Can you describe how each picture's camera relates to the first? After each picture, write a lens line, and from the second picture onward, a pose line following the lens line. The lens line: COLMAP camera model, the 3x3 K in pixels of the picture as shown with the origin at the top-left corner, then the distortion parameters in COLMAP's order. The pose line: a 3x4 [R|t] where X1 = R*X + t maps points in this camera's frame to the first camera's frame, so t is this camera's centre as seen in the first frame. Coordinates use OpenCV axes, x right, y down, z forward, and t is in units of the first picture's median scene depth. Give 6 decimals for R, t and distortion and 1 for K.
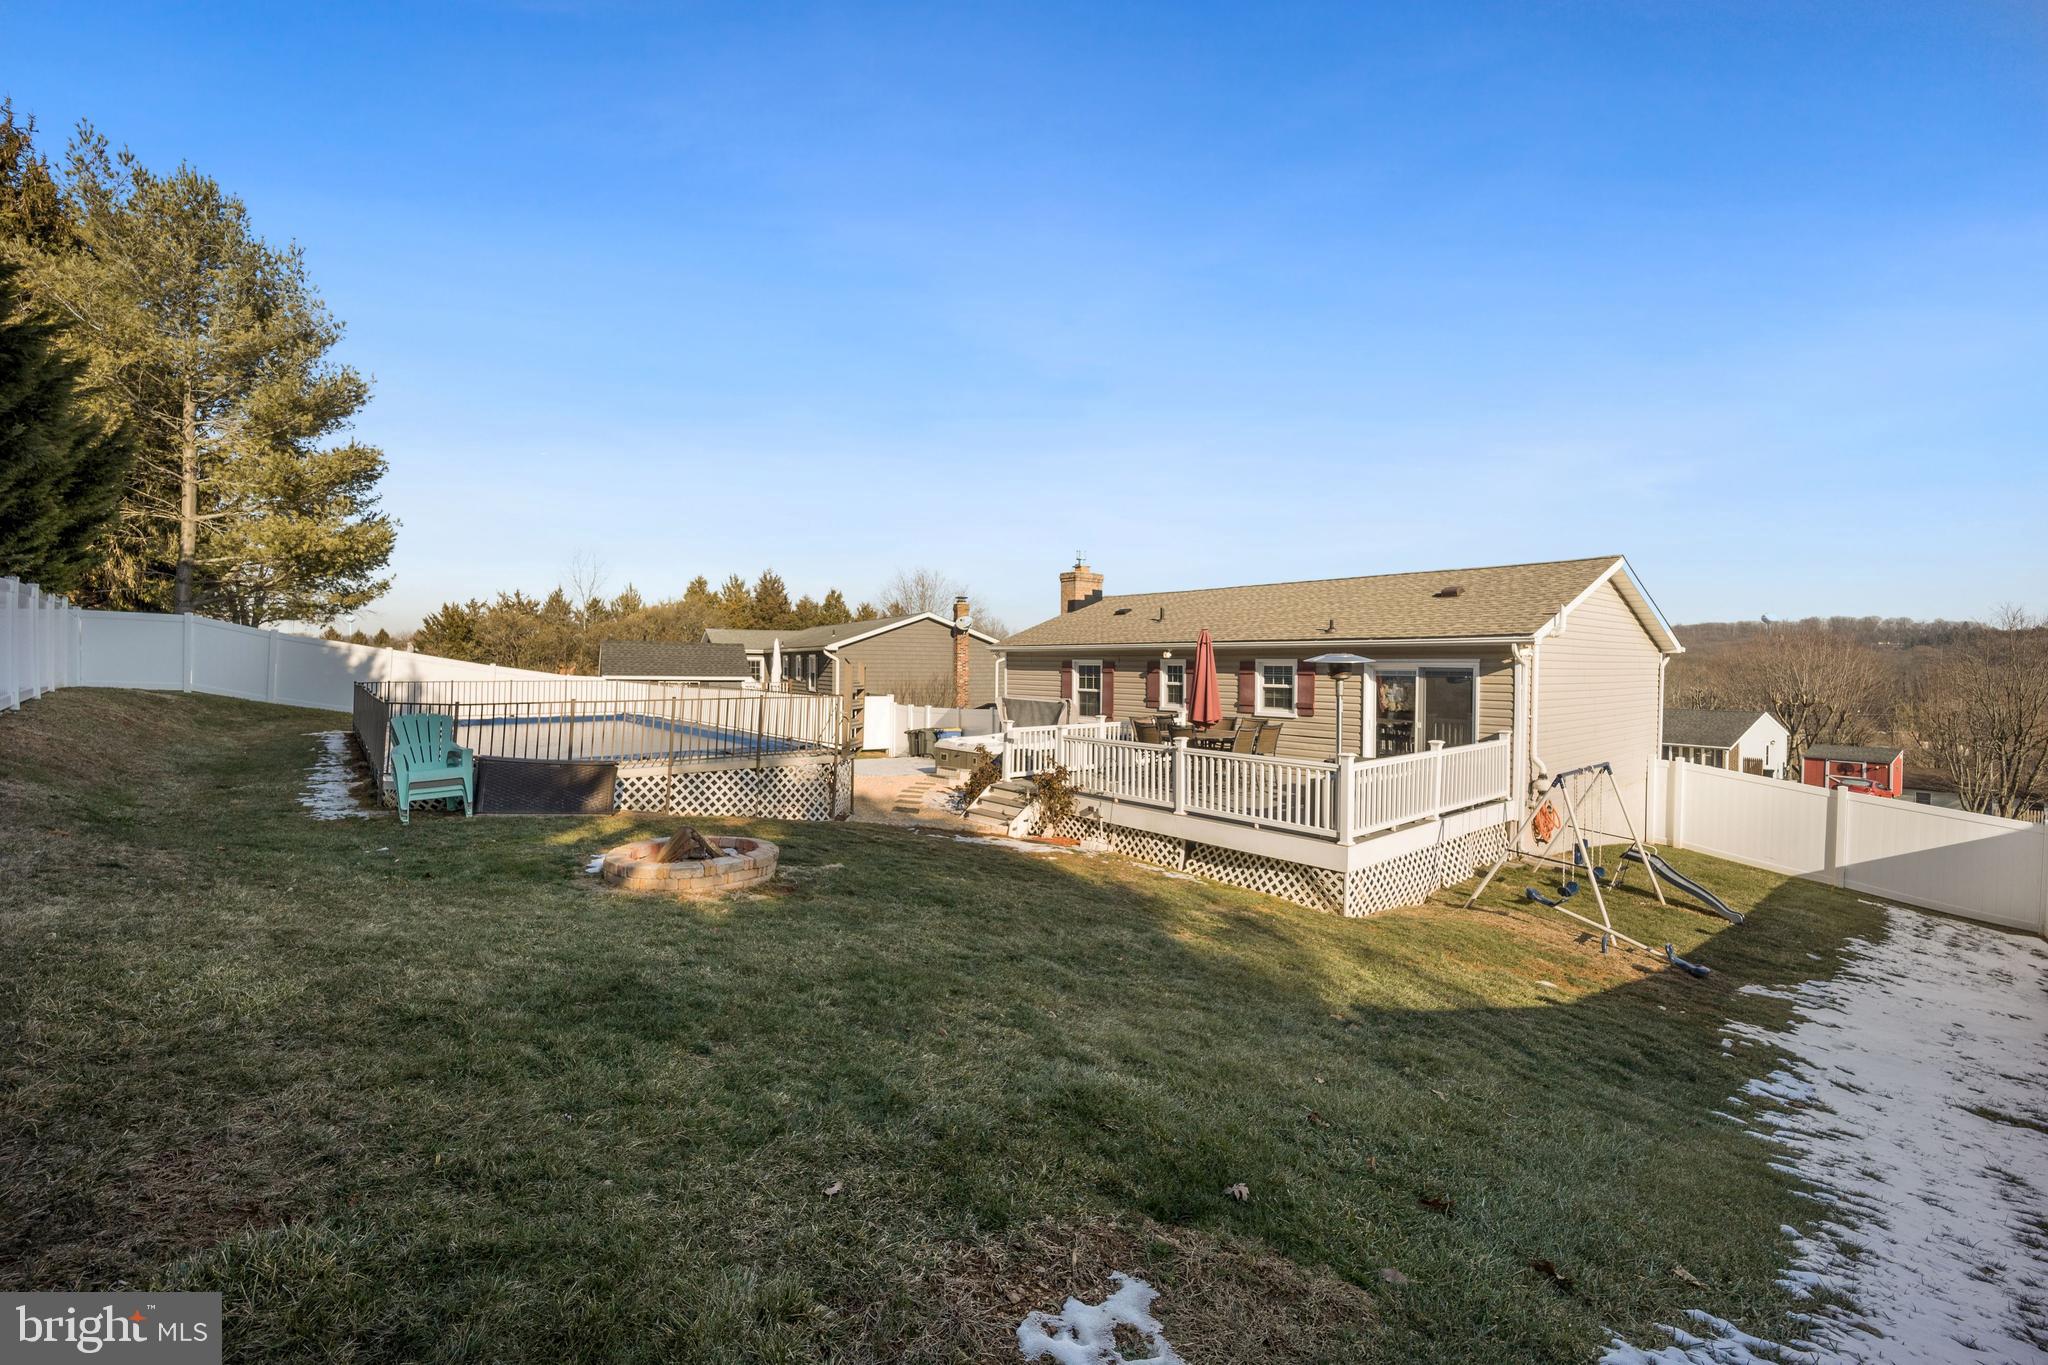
lens RADIAL K [[852.1, 0, 1026.7], [0, 852.1, 672.7], [0, 0, 1]] dist [-0.019507, 0.000603]
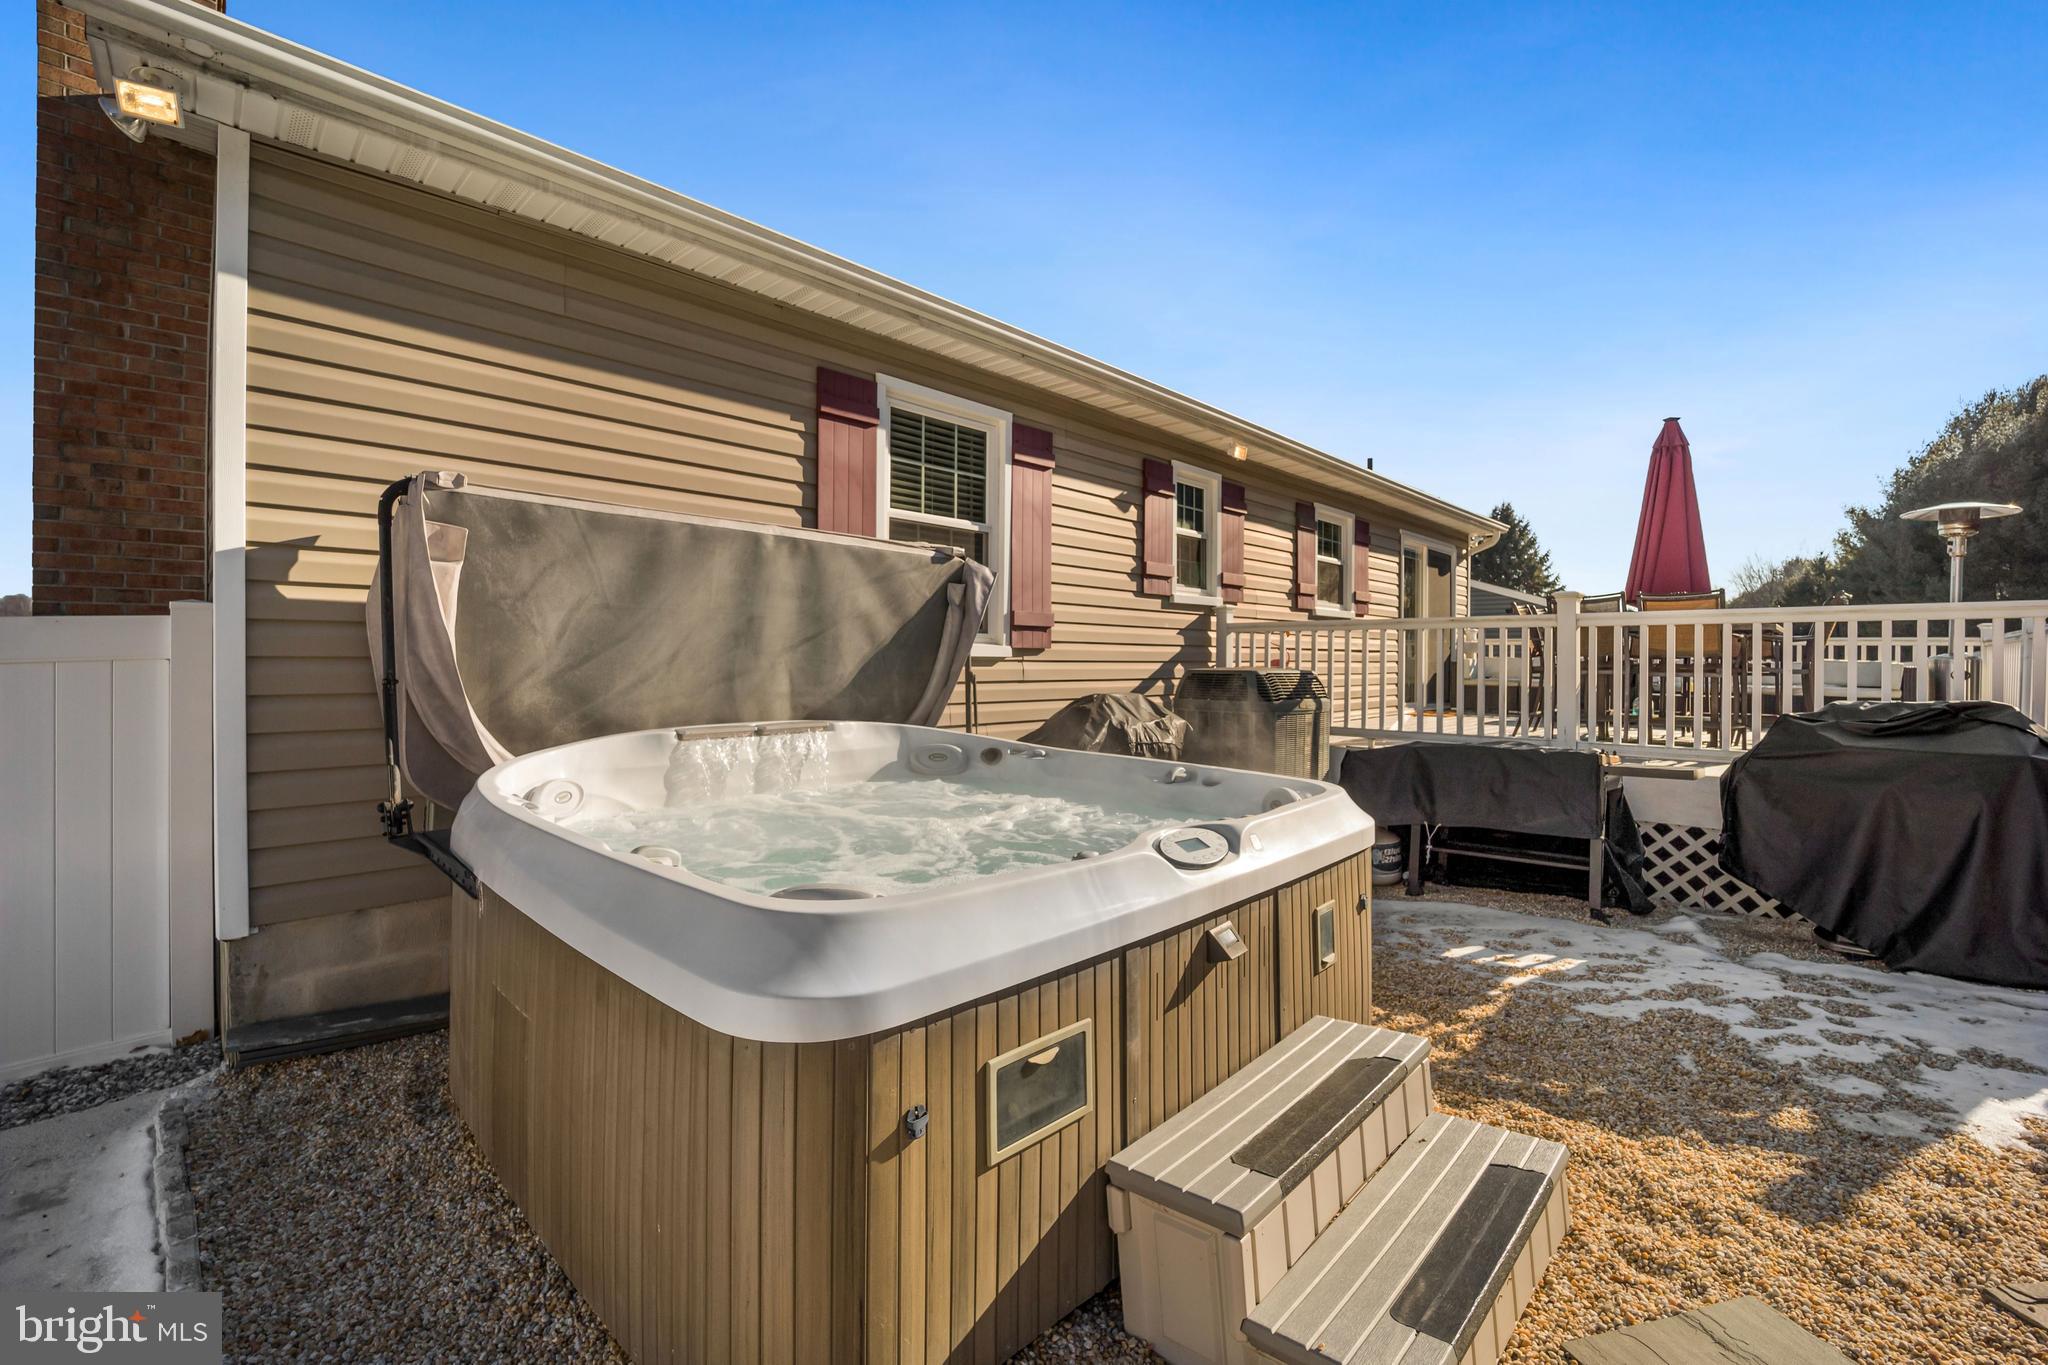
lens RADIAL K [[852.1, 0, 1032.0], [0, 852.1, 663.5], [0, 0, 1]] dist [-0.019507, 0.000603]
pose [[-0.092650, -0.010172, 0.995647, -0.139667], [0.004000, 0.999936, 0.010588, 0.047697], [-0.995691, 0.004964, -0.092603, 0.800561]]
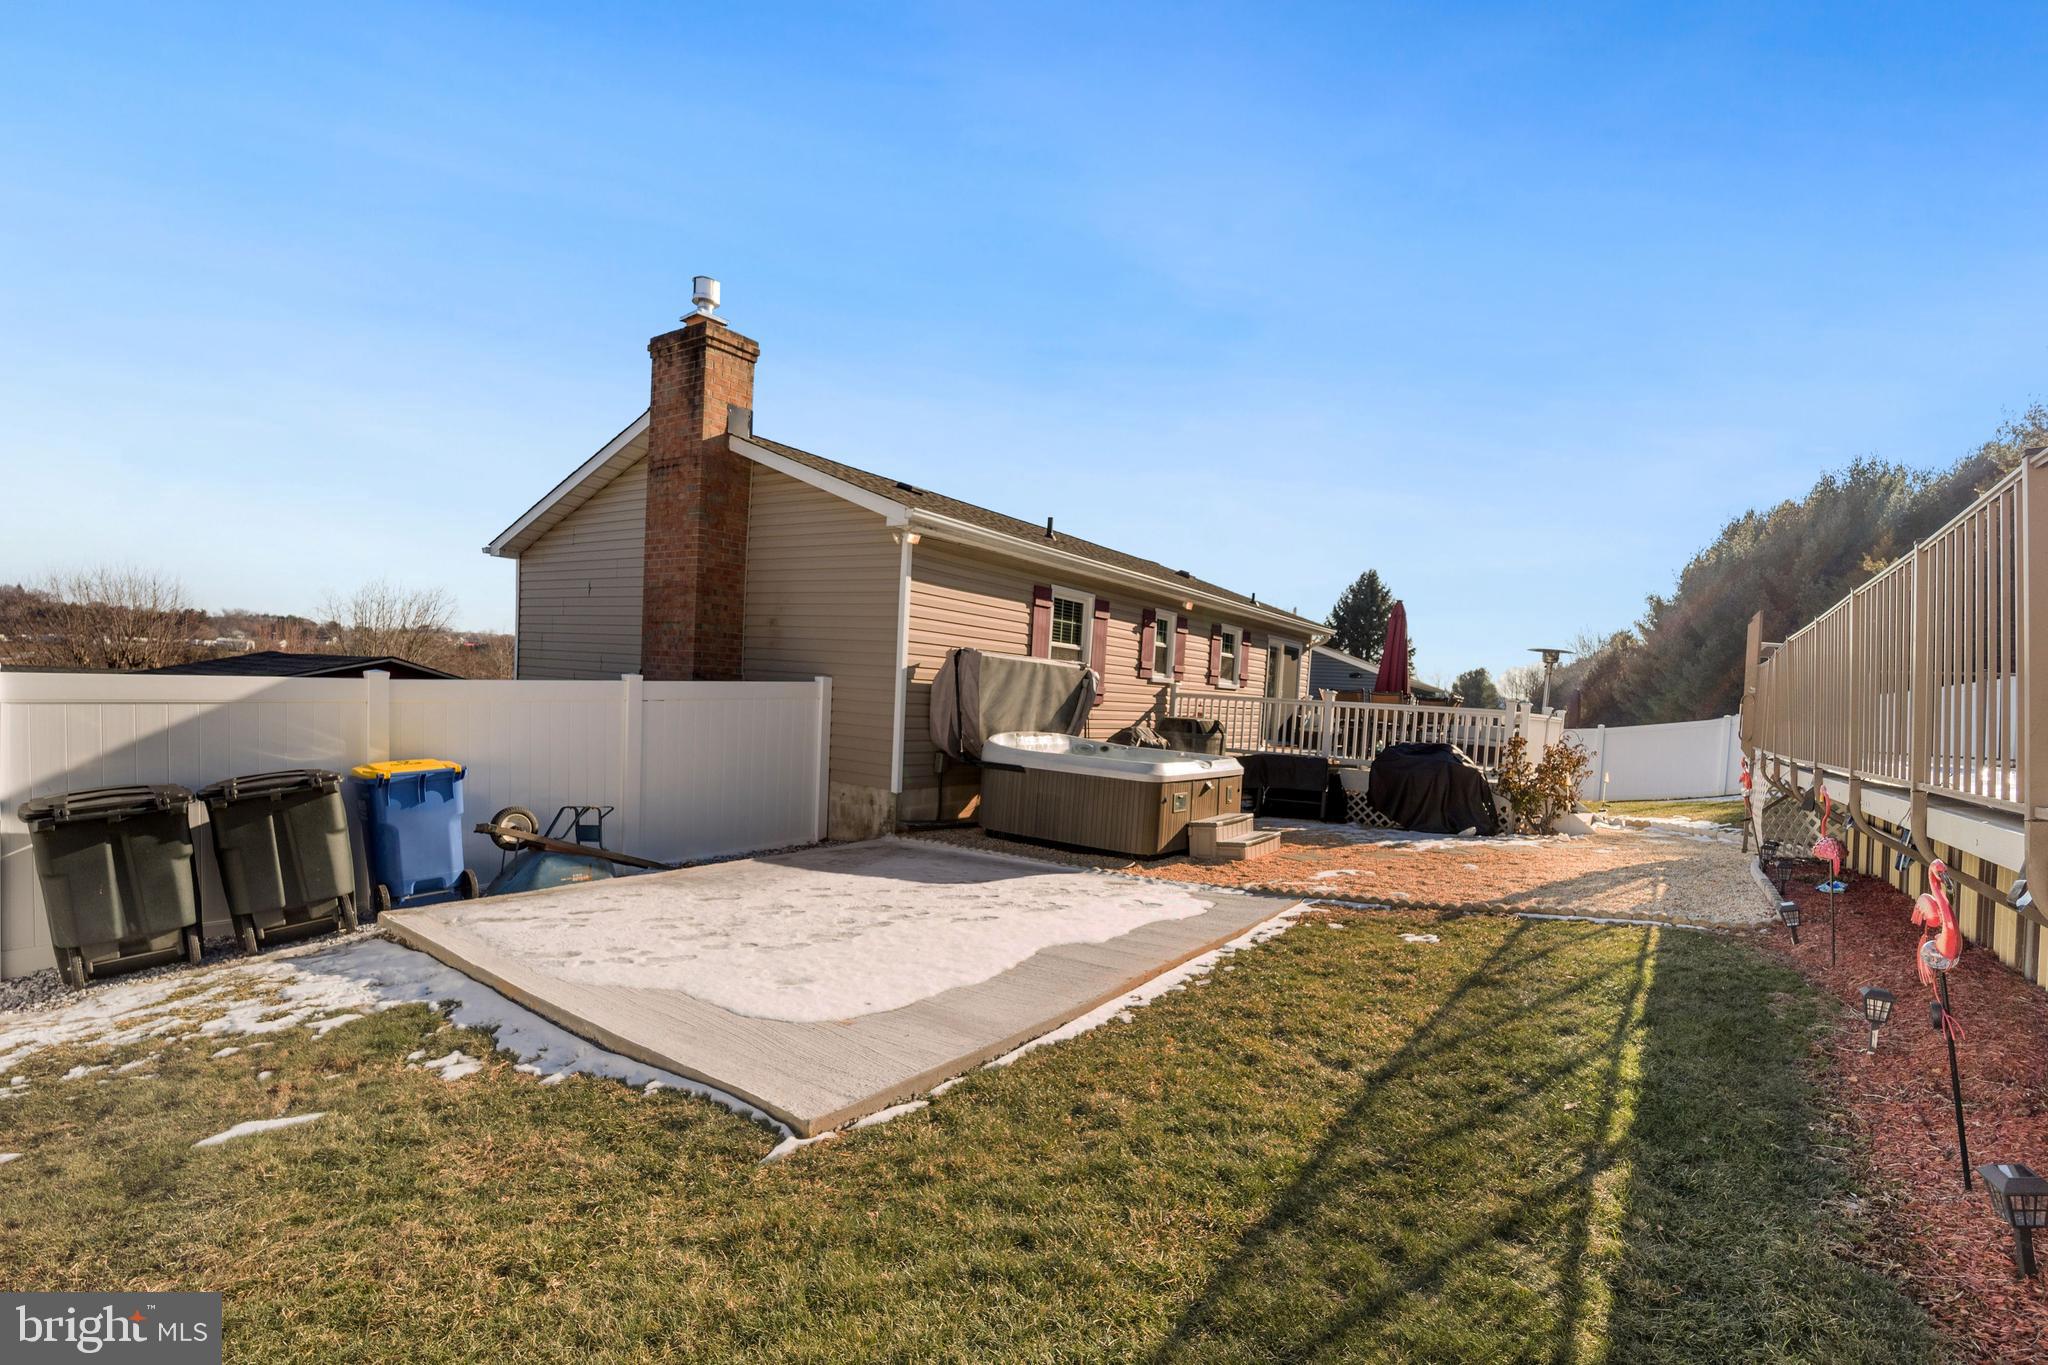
lens RADIAL K [[907.3, 0, 1049.3], [0, 907.3, 753.8], [0, 0, 1]] dist [-0.014162, -0.000590]
pose [[-0.254233, -0.086221, 0.963292, -0.394319], [-0.050073, 0.995856, 0.075920, 0.037095], [-0.965846, -0.028934, -0.257497, 0.930907]]
